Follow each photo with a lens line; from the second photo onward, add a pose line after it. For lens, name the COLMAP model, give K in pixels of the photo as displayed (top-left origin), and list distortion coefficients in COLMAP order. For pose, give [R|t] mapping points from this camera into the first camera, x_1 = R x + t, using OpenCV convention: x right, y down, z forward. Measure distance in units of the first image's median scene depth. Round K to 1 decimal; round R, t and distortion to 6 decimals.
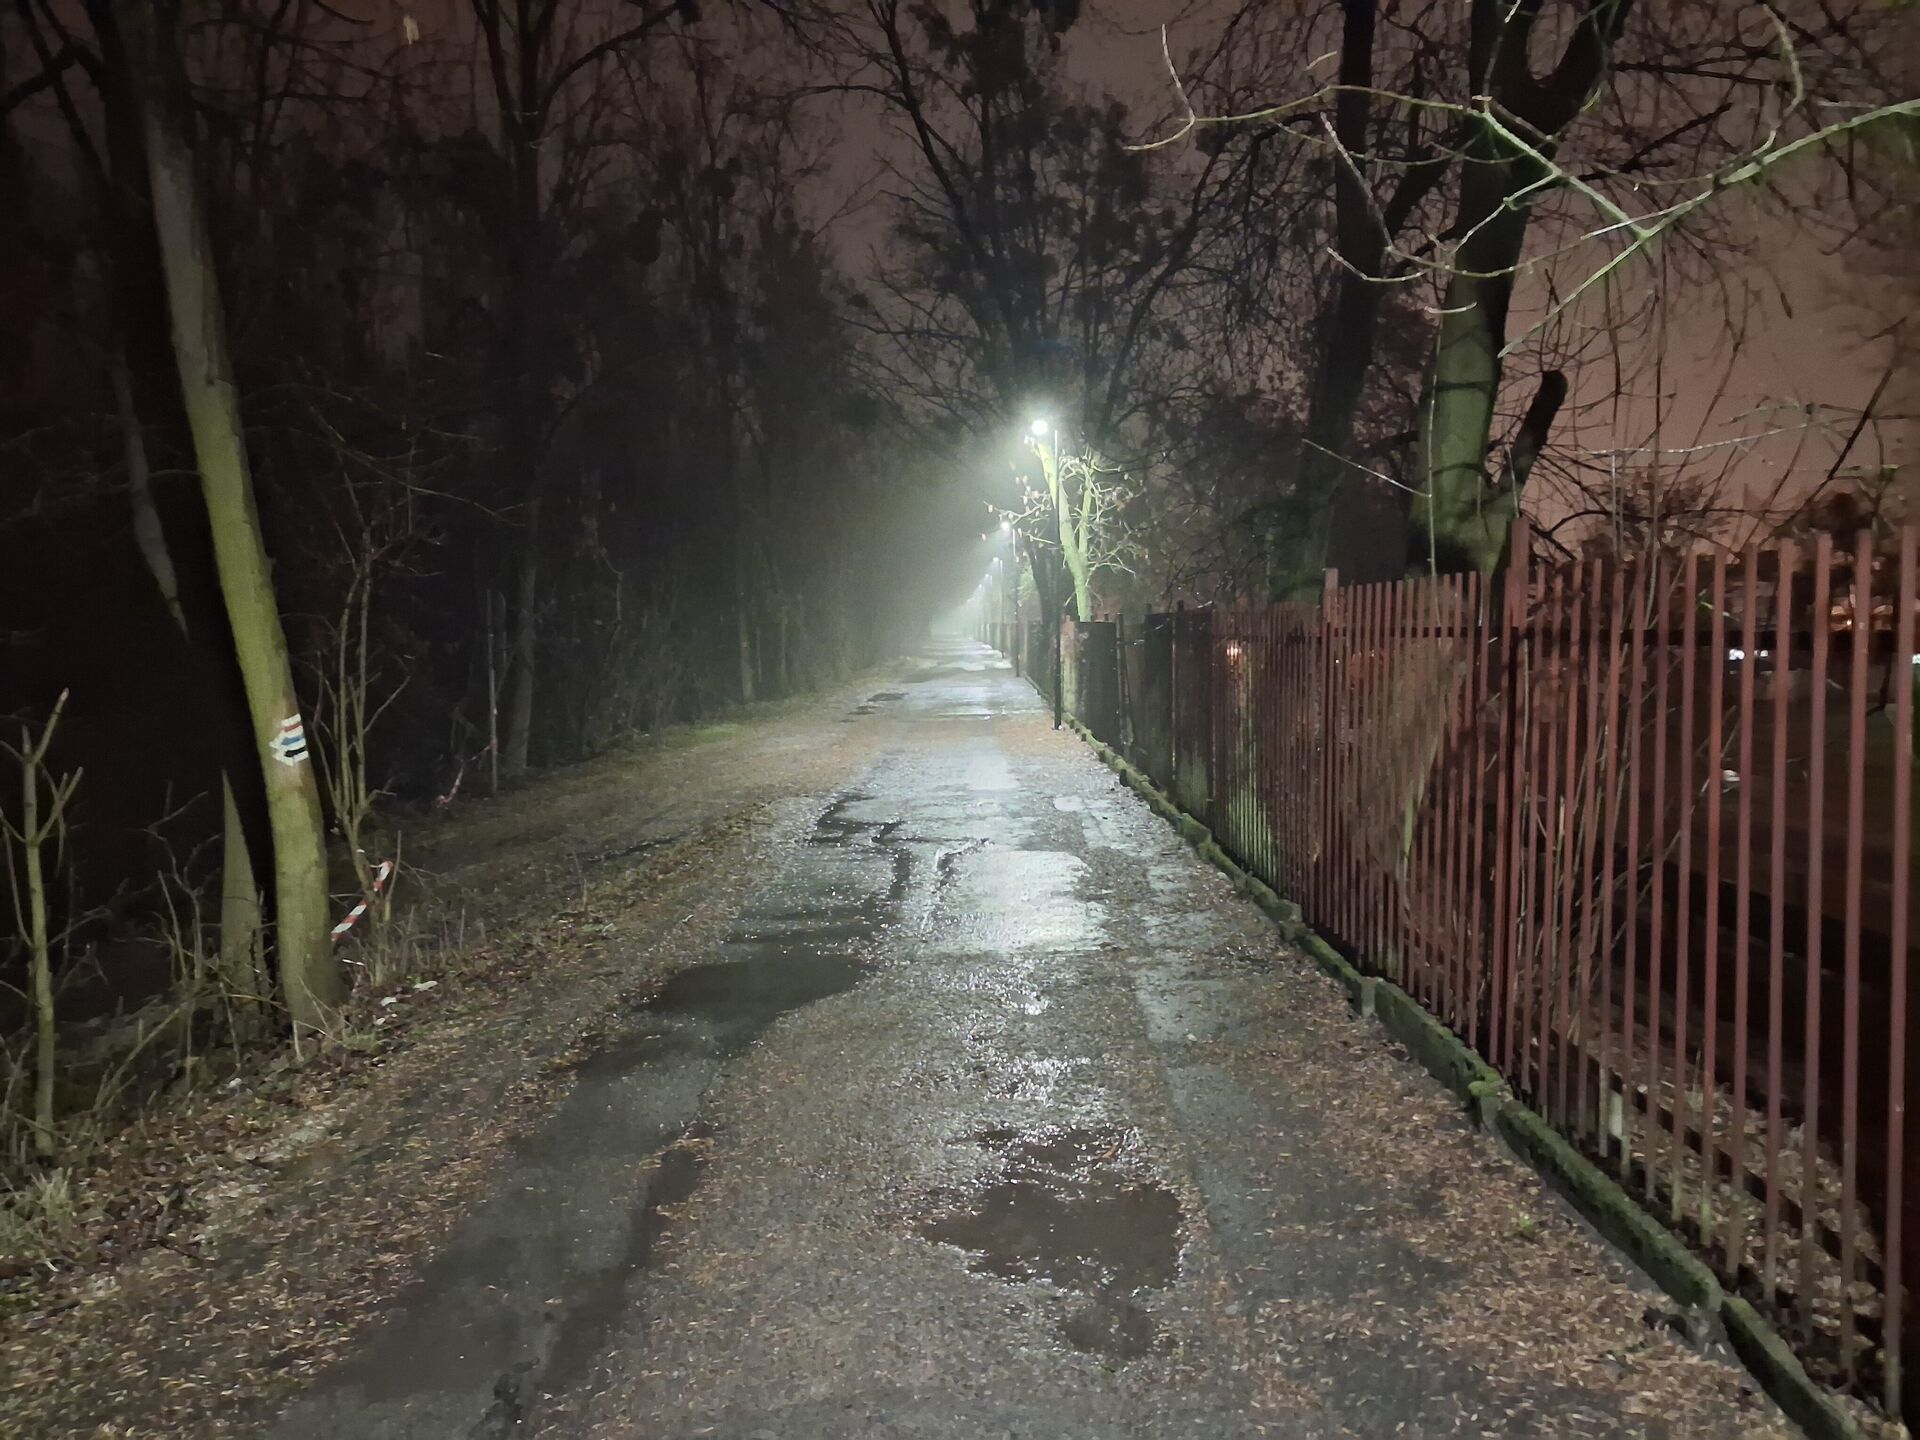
lens RADIAL K [[1511.3, 0, 960.6], [0, 1511.3, 720.9], [0, 0, 1]] dist [0.007506, 0.002897]
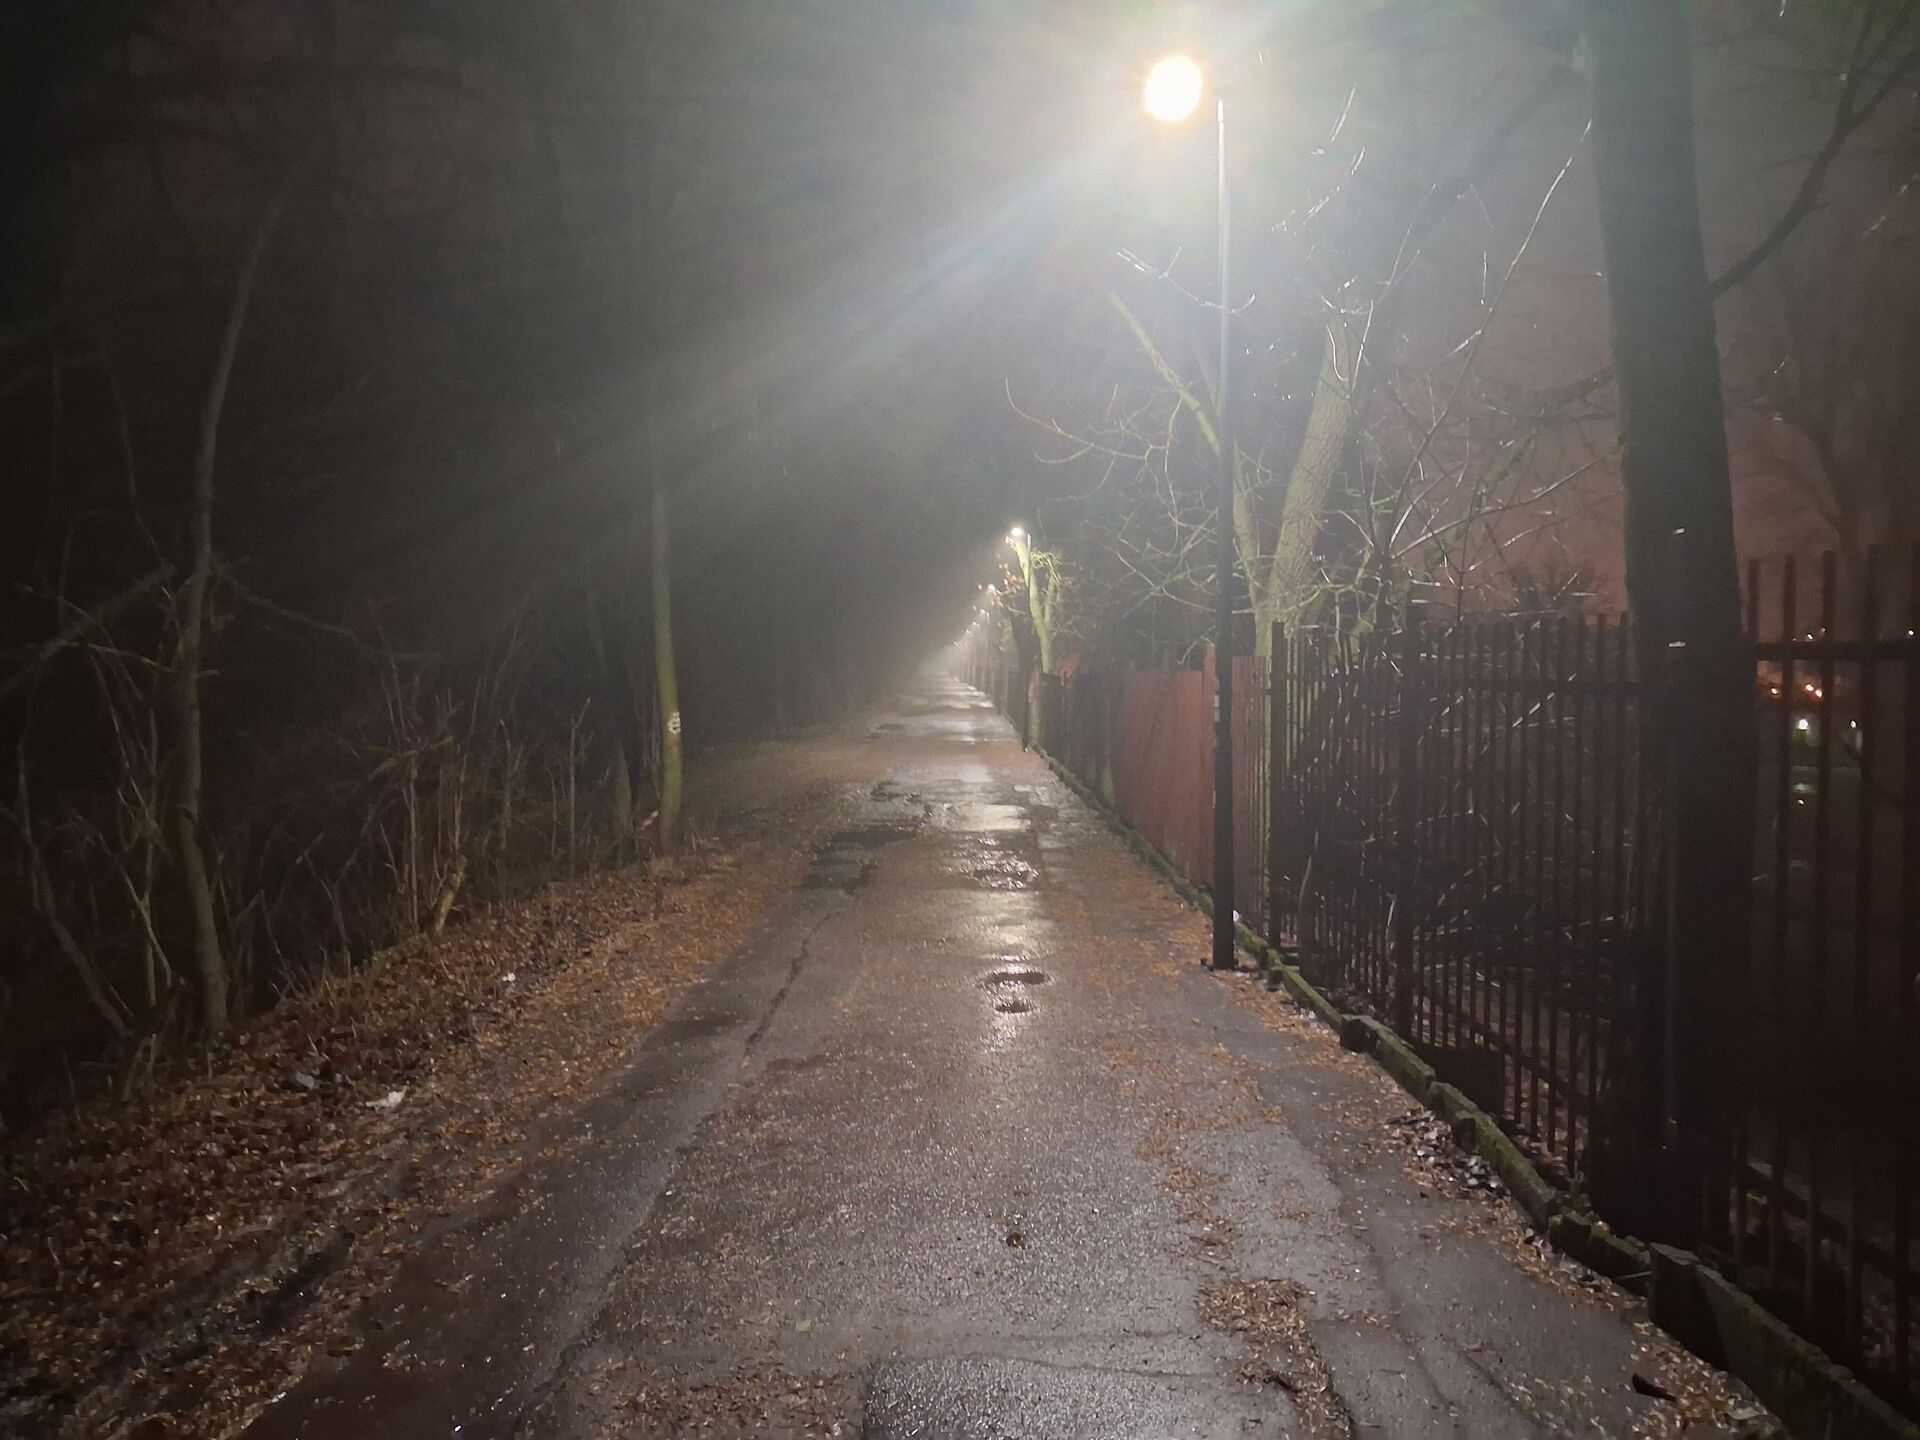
lens RADIAL K [[1511.3, 0, 959.6], [0, 1511.3, 720.3], [0, 0, 1]] dist [0.007506, 0.002897]
pose [[0.999537, 0.028644, 0.010233, -0.009238], [-0.028360, 0.999235, -0.026915, 0.016188], [-0.010996, 0.026612, 0.999585, -0.363291]]
